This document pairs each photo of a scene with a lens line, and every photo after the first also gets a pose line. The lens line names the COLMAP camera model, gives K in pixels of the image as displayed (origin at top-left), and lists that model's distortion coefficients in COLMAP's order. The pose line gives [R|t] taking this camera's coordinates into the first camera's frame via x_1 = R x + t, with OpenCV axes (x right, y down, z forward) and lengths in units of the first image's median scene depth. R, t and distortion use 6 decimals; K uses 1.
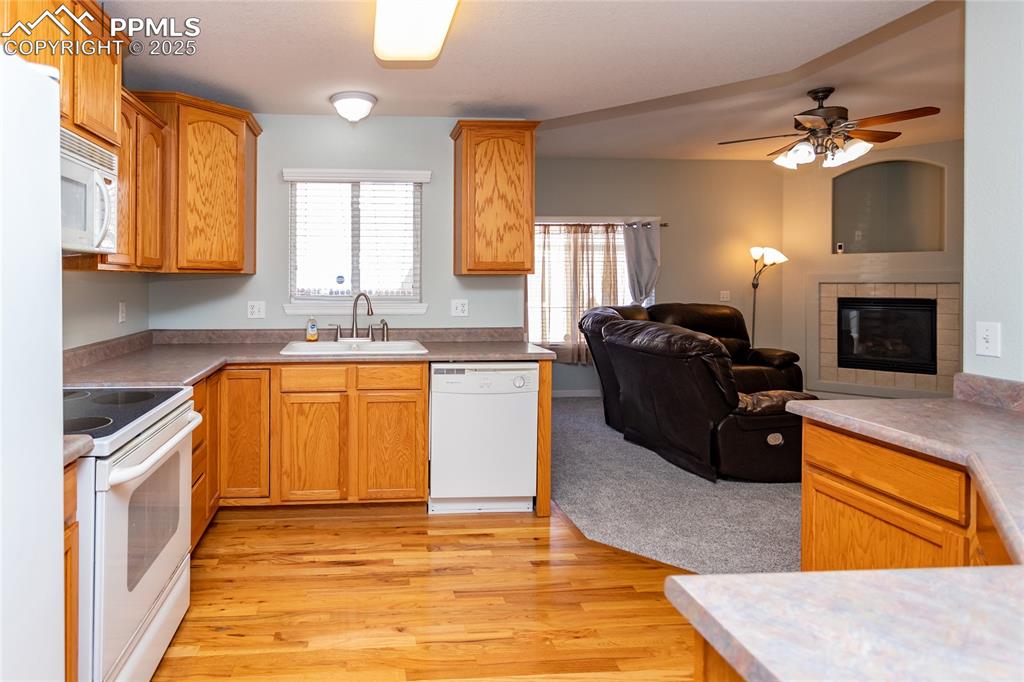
lens RADIAL K [[551.0, 0, 390.8], [0, 551.0, 276.9], [0, 0, 1]] dist [-0.000072, 0.000311]
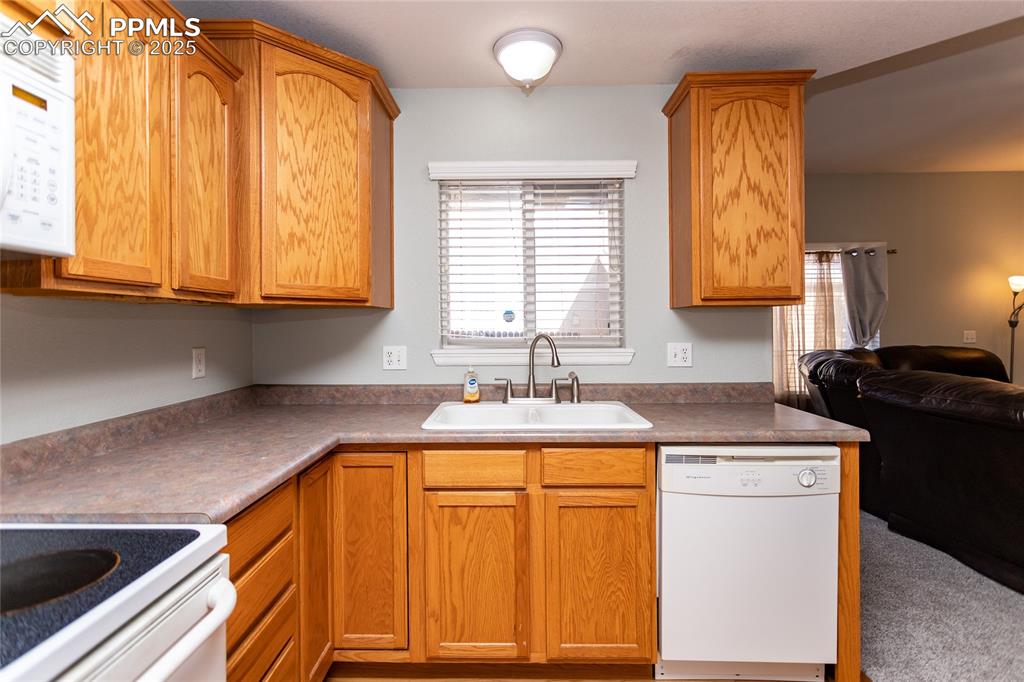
lens RADIAL K [[503.7, 0, 511.8], [0, 503.7, 326.6], [0, 0, 1]] dist [0.018079, 0.000245]
pose [[0.997879, -0.008831, -0.064495, -0.049035], [0.009349, 0.999926, 0.007743, 0.013992], [0.064422, -0.008330, 0.997888, 0.360701]]
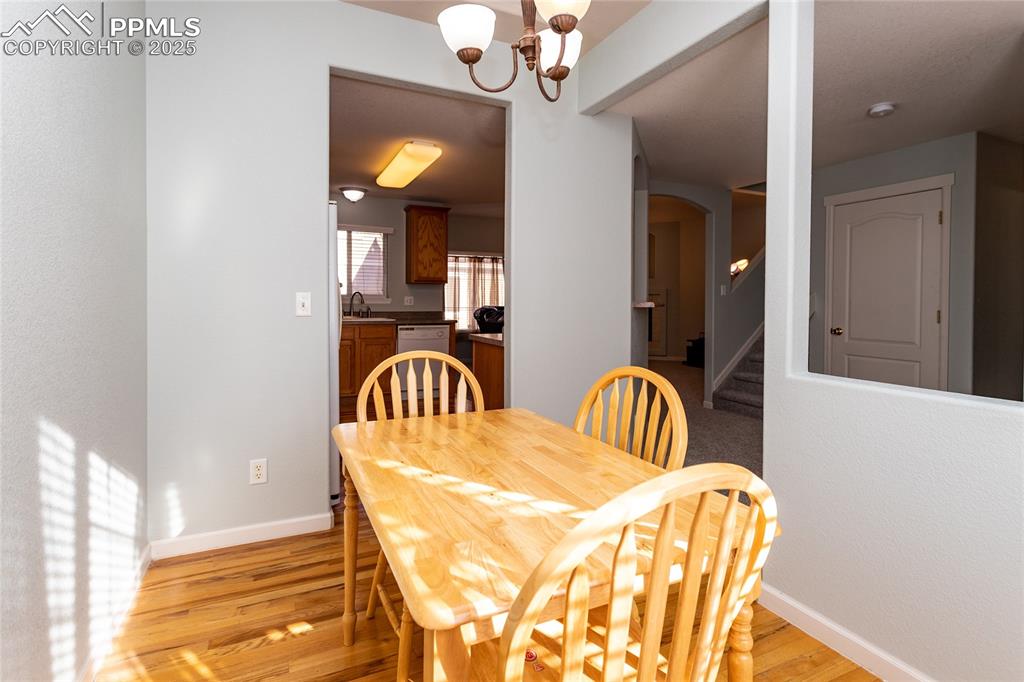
lens RADIAL K [[504.8, 0, 551.6], [0, 504.8, 308.5], [0, 0, 1]] dist [0.000052, 0.000216]
pose [[0.901715, -0.004790, 0.432305, -0.191652], [-0.005494, 0.999731, 0.022535, 0.041443], [-0.432297, -0.022695, 0.901446, -0.814476]]
